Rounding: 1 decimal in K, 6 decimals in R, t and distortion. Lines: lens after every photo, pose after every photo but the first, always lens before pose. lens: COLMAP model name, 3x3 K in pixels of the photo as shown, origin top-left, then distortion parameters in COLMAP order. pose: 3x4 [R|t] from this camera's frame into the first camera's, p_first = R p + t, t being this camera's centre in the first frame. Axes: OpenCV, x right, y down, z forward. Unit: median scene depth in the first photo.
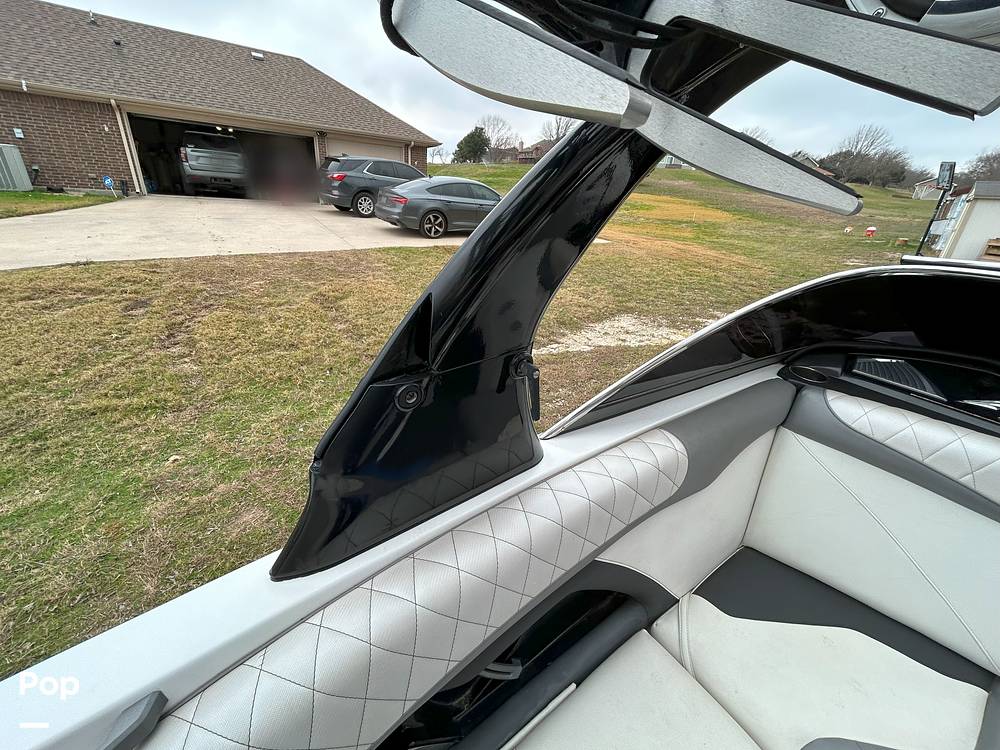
lens RADIAL K [[403.2, 0, 497.6], [0, 403.2, 374.1], [0, 0, 1]] dist [0.000526, -0.000157]
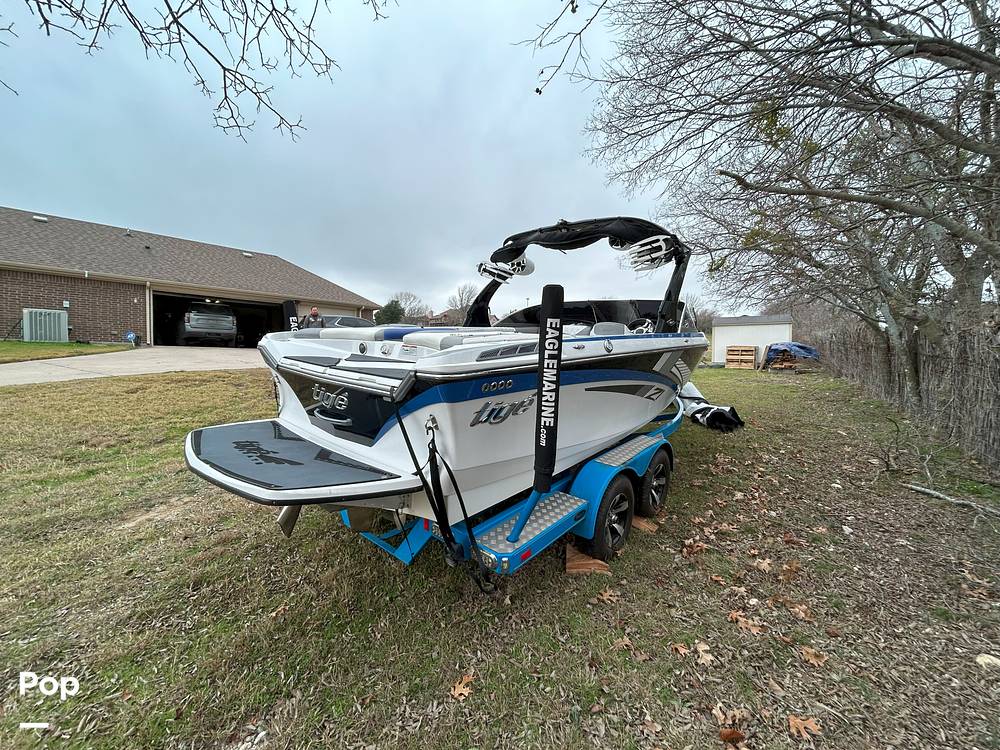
lens RADIAL K [[402.0, 0, 500.4], [0, 402.0, 372.5], [0, 0, 1]] dist [0.000992, 0.000057]
pose [[0.974785, -0.058431, 0.215362, -0.111893], [0.132640, 0.927829, -0.348625, 0.299766], [-0.179449, 0.368400, 0.912184, -0.436244]]
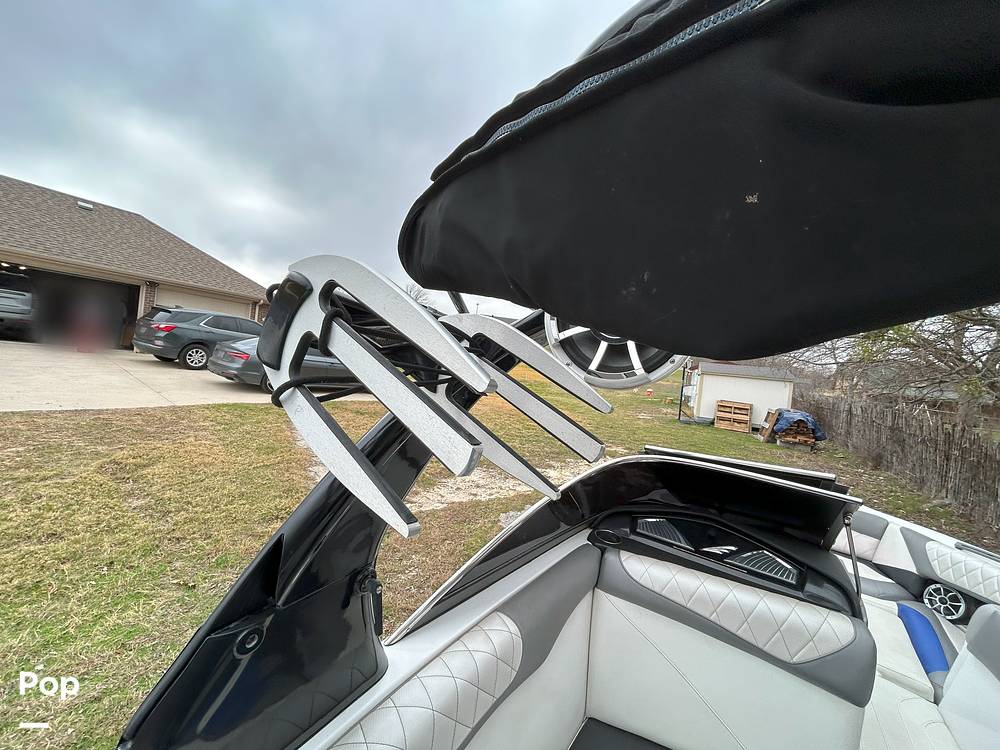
lens RADIAL K [[403.2, 0, 497.6], [0, 403.2, 374.1], [0, 0, 1]] dist [0.000526, -0.000157]
pose [[0.937999, 0.033470, 0.345018, -0.000229], [0.091831, 0.935772, -0.340439, -0.011243], [-0.334252, 0.351014, 0.874679, -0.023163]]
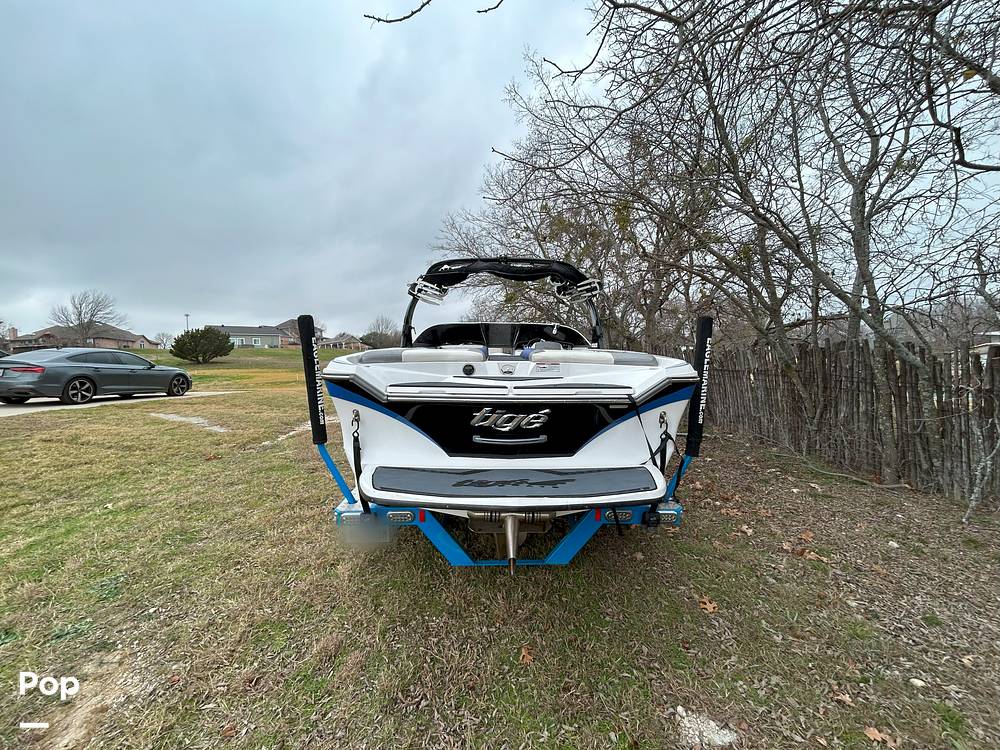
lens RADIAL K [[399.4, 0, 499.7], [0, 399.4, 369.6], [0, 0, 1]] dist [0.000180, -0.000291]
pose [[0.580631, -0.093580, 0.808771, -0.398559], [0.413291, 0.889746, -0.193759, 0.219216], [-0.701469, 0.446760, 0.555290, -0.308628]]
